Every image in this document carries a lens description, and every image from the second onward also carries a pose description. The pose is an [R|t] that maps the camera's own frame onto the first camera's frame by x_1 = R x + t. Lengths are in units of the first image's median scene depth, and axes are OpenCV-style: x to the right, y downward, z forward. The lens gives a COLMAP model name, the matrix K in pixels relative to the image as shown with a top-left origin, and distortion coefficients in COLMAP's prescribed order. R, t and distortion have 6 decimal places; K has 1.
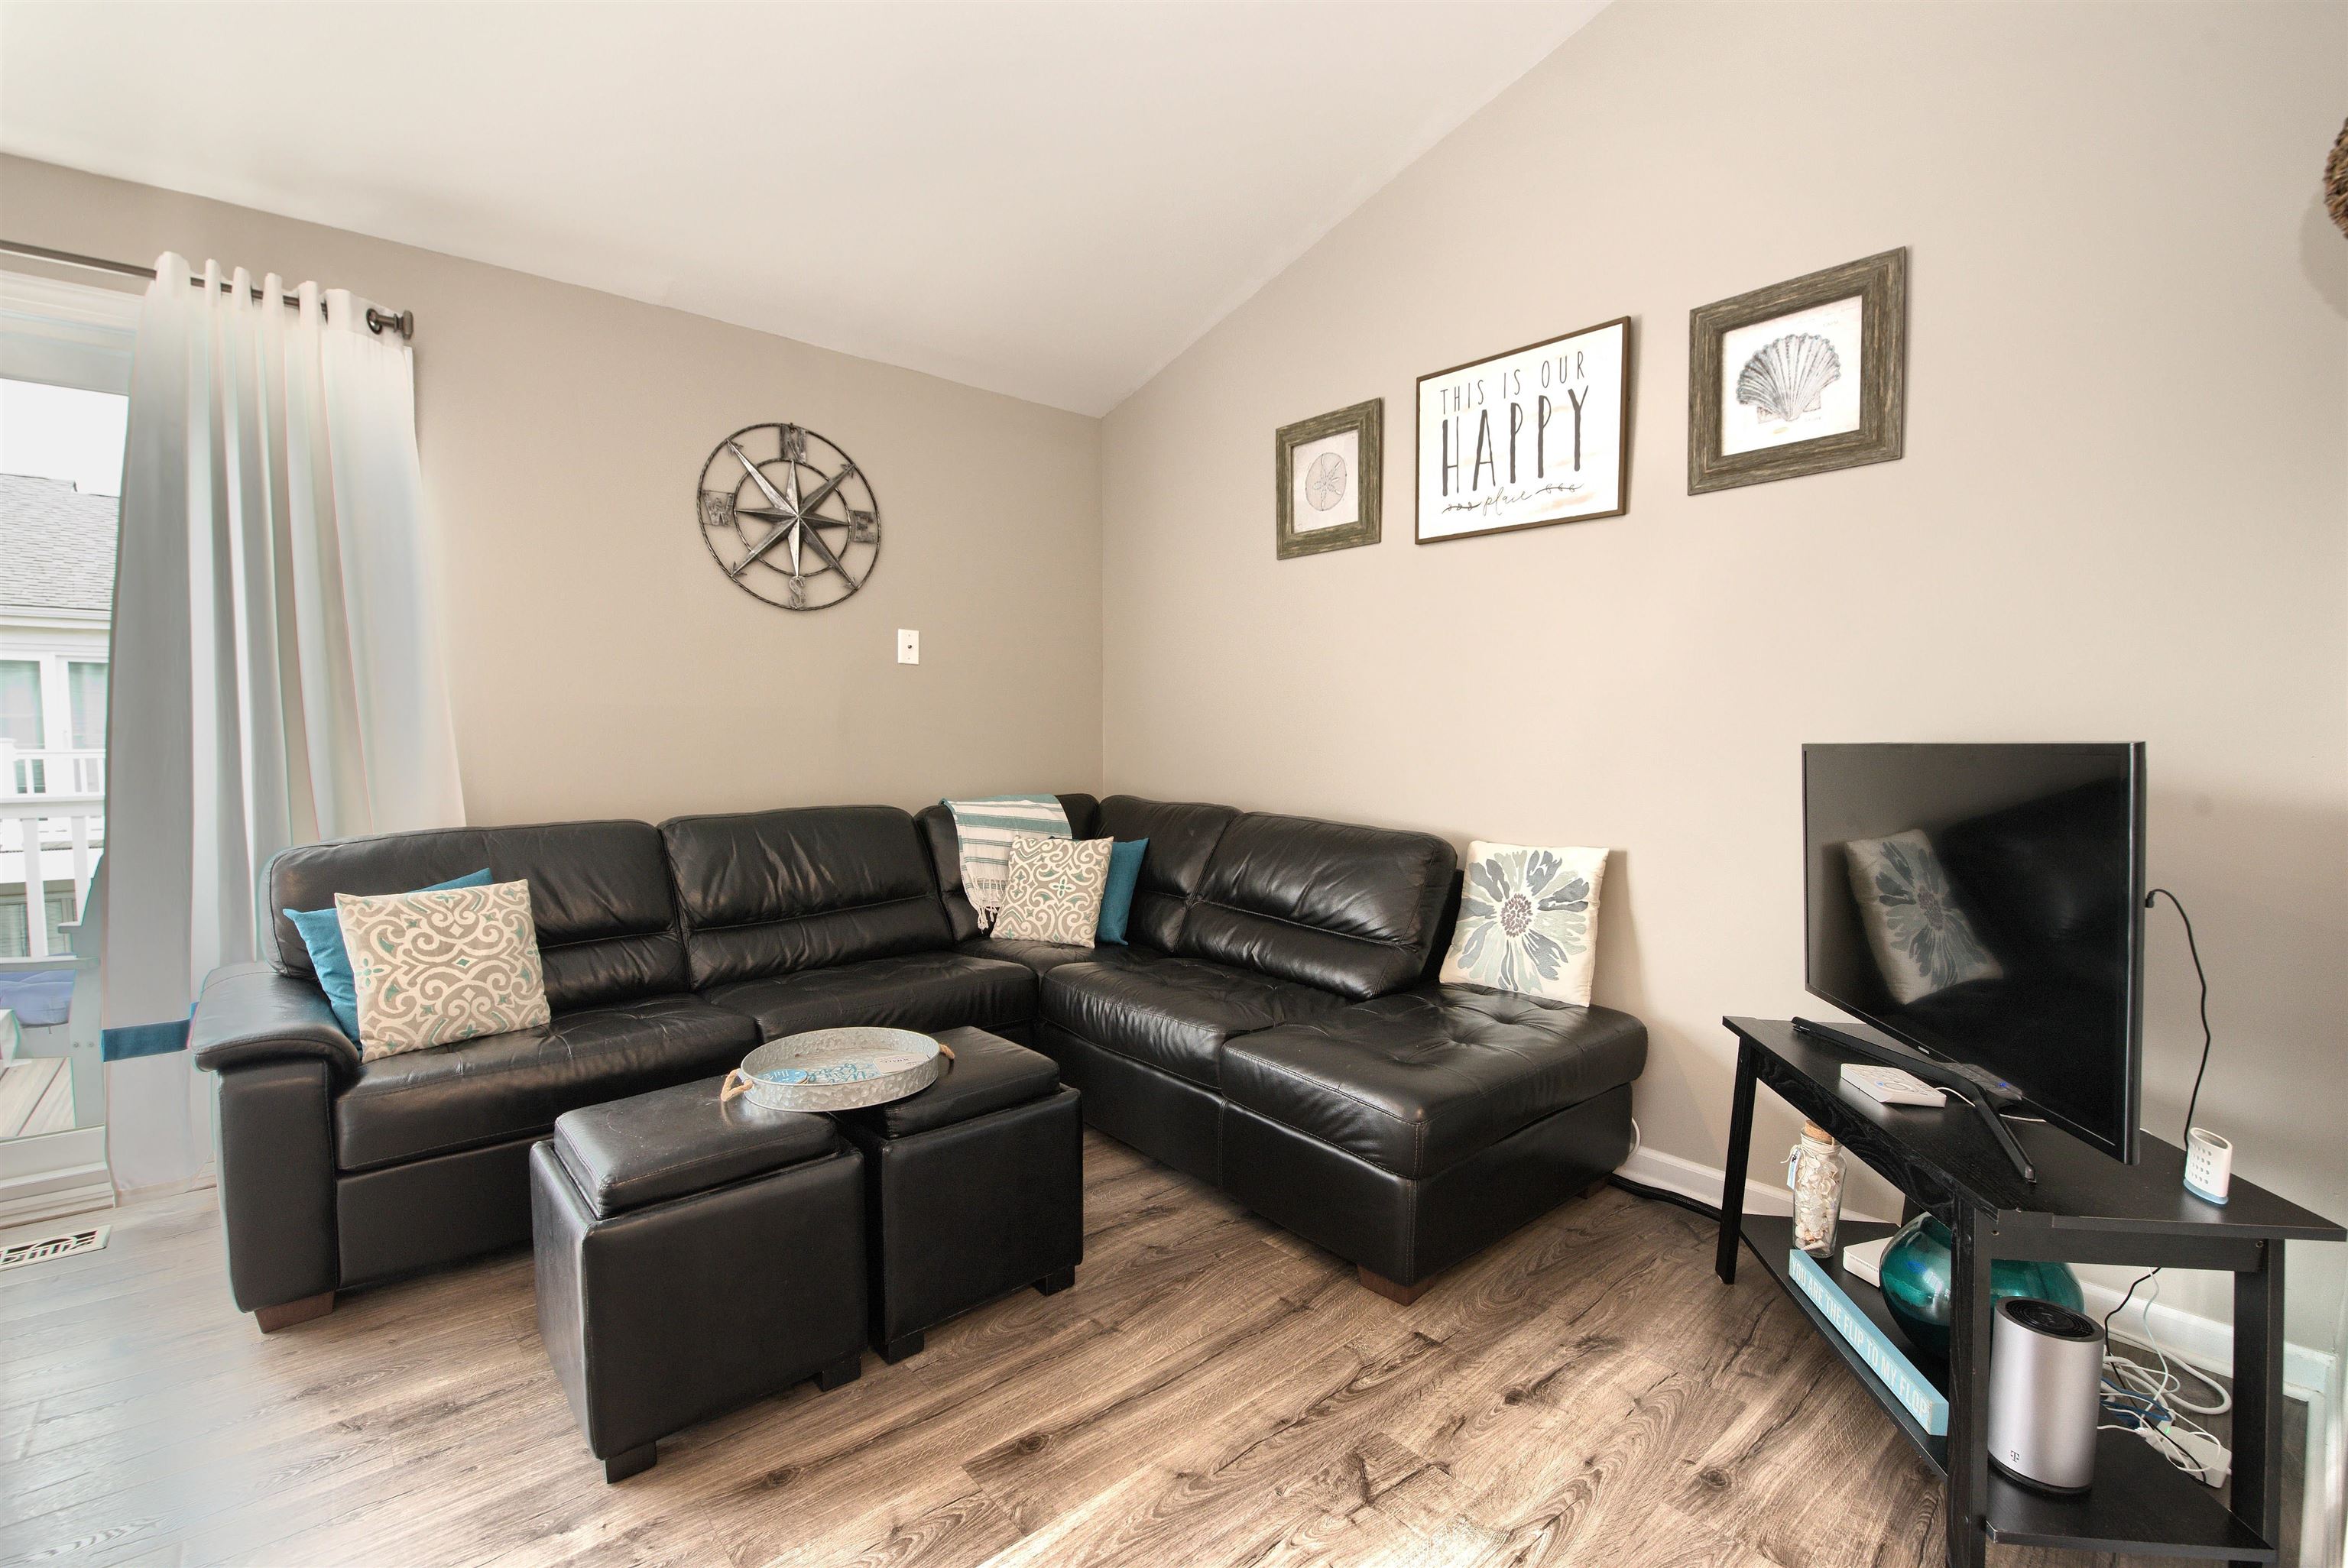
lens RADIAL K [[1019.0, 0, 1180.2], [0, 1019.0, 798.7], [0, 0, 1]] dist [-0.017974, -0.002199]
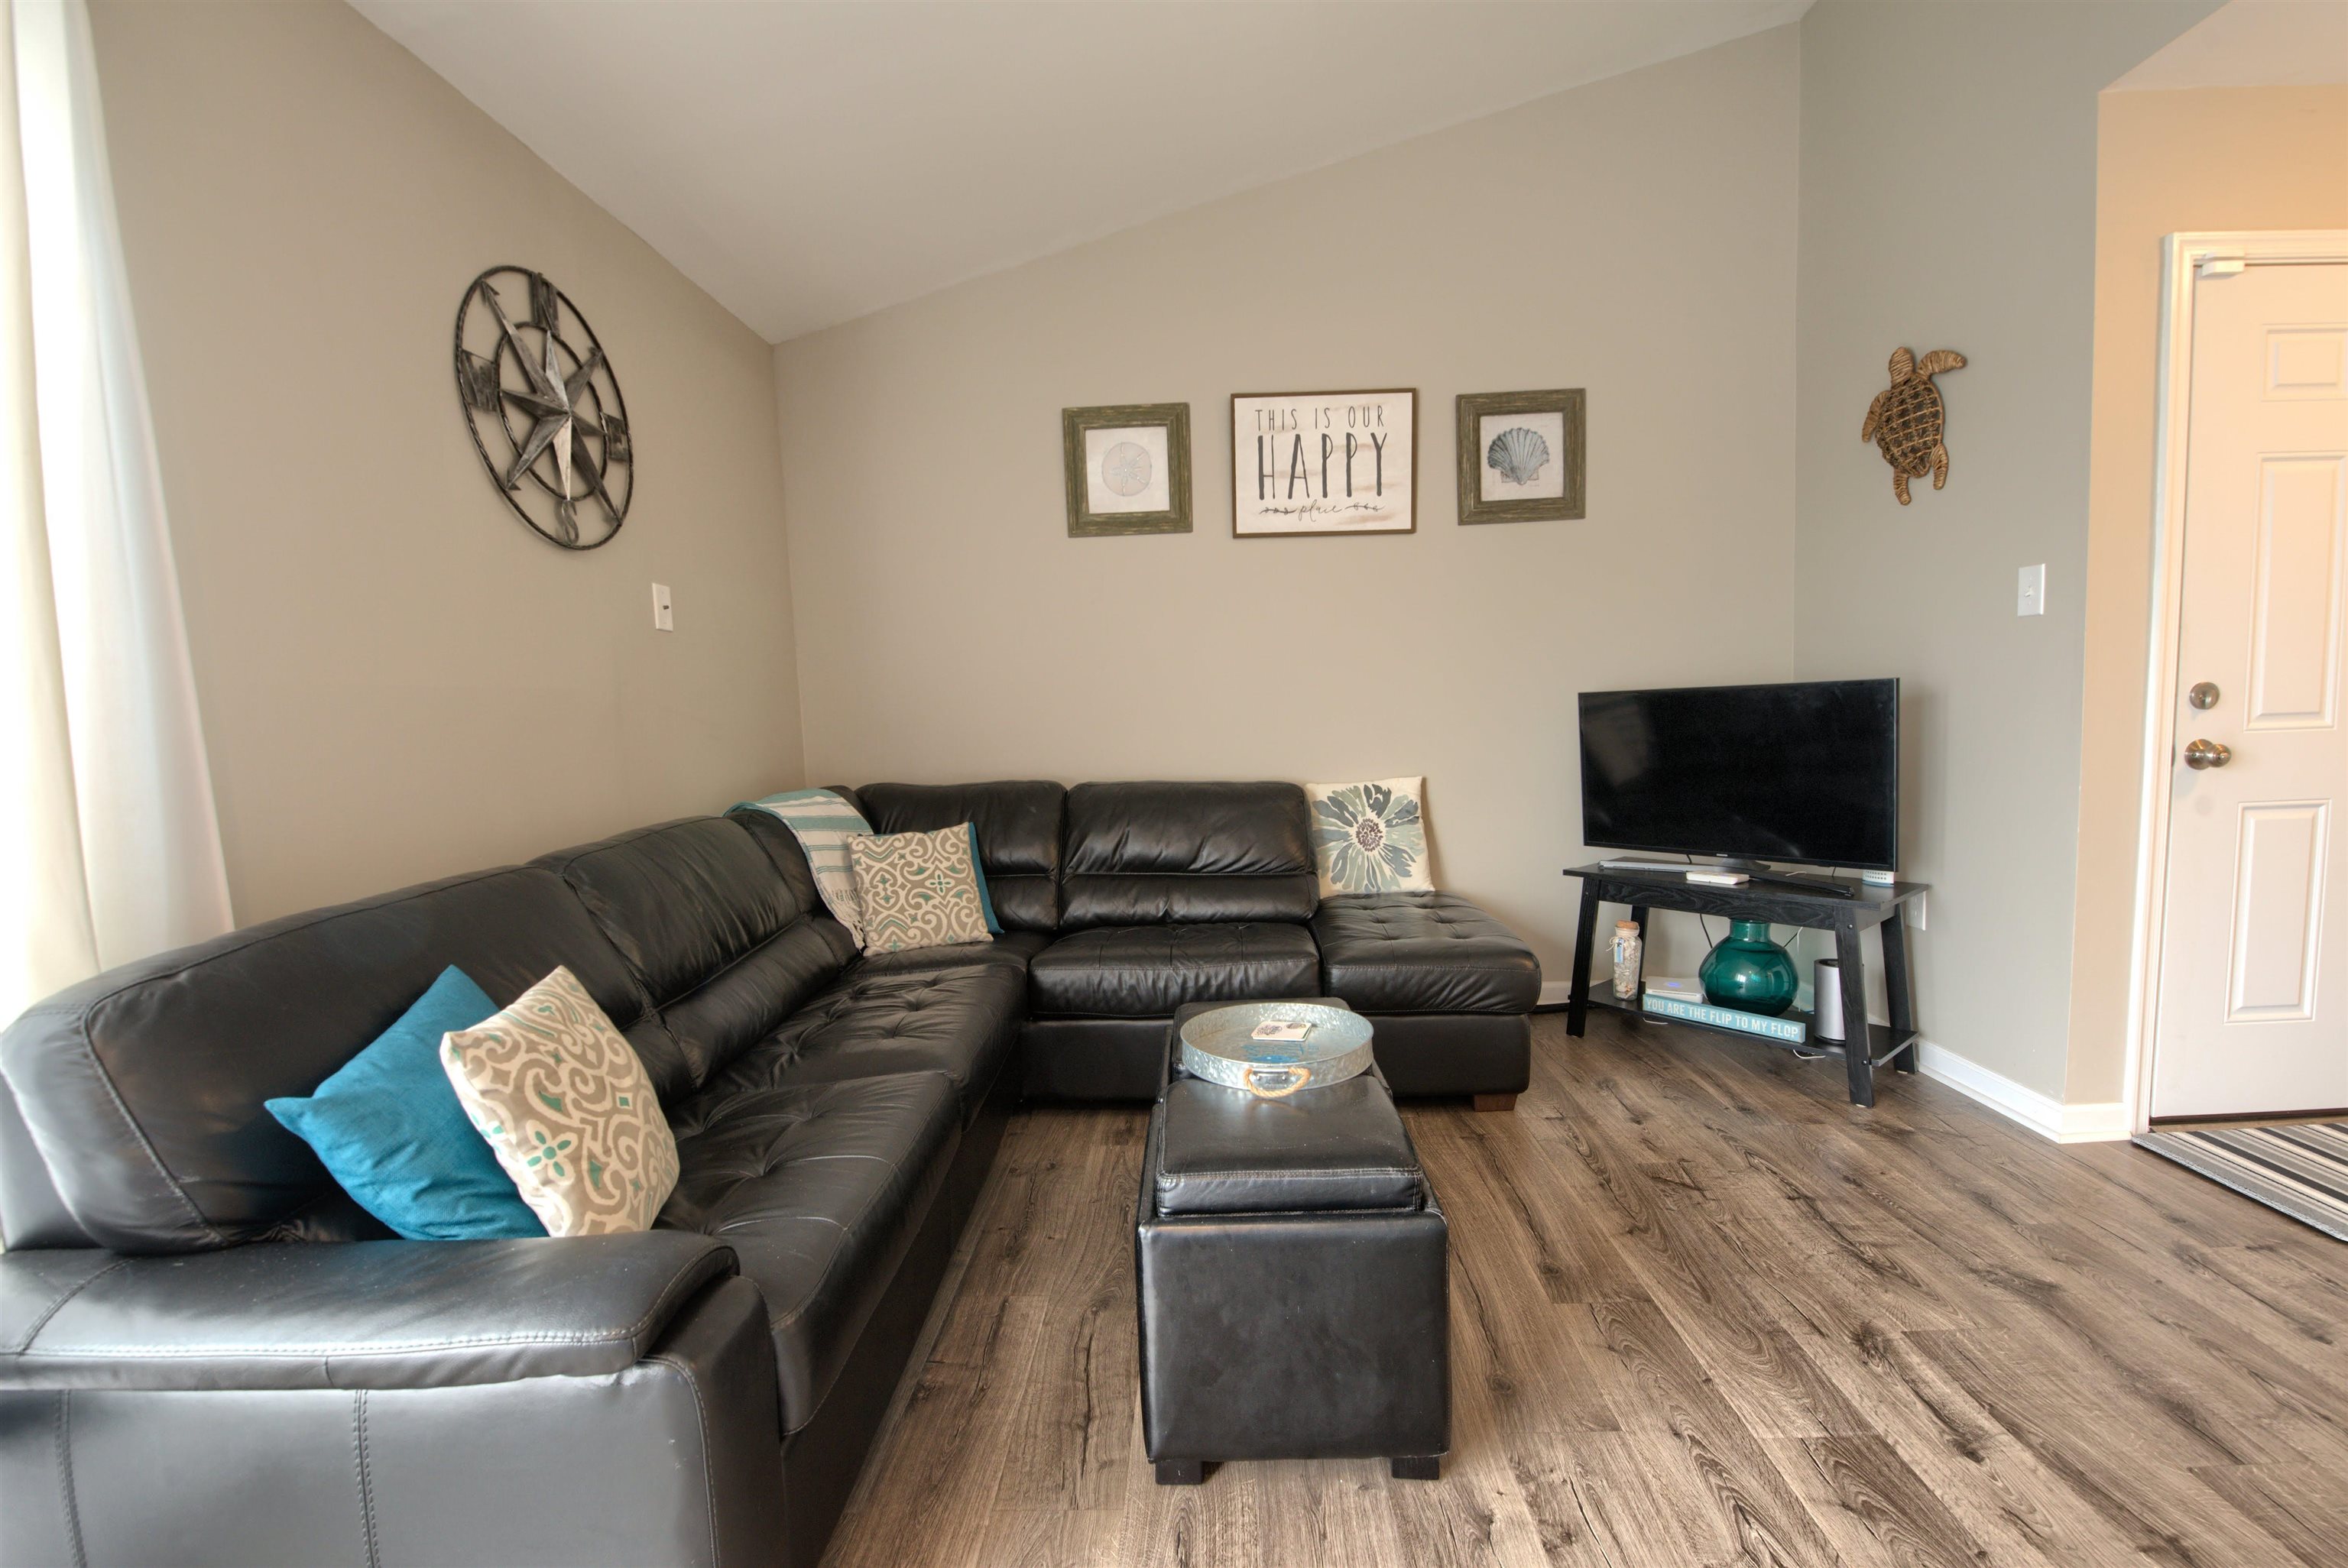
lens RADIAL K [[1019.0, 0, 1194.8], [0, 1019.0, 794.1], [0, 0, 1]] dist [-0.017974, -0.002199]
pose [[0.674997, -0.093056, 0.731928, -0.728400], [0.086195, 0.995167, 0.047034, -0.016673], [-0.732768, 0.031341, 0.679756, 0.264750]]
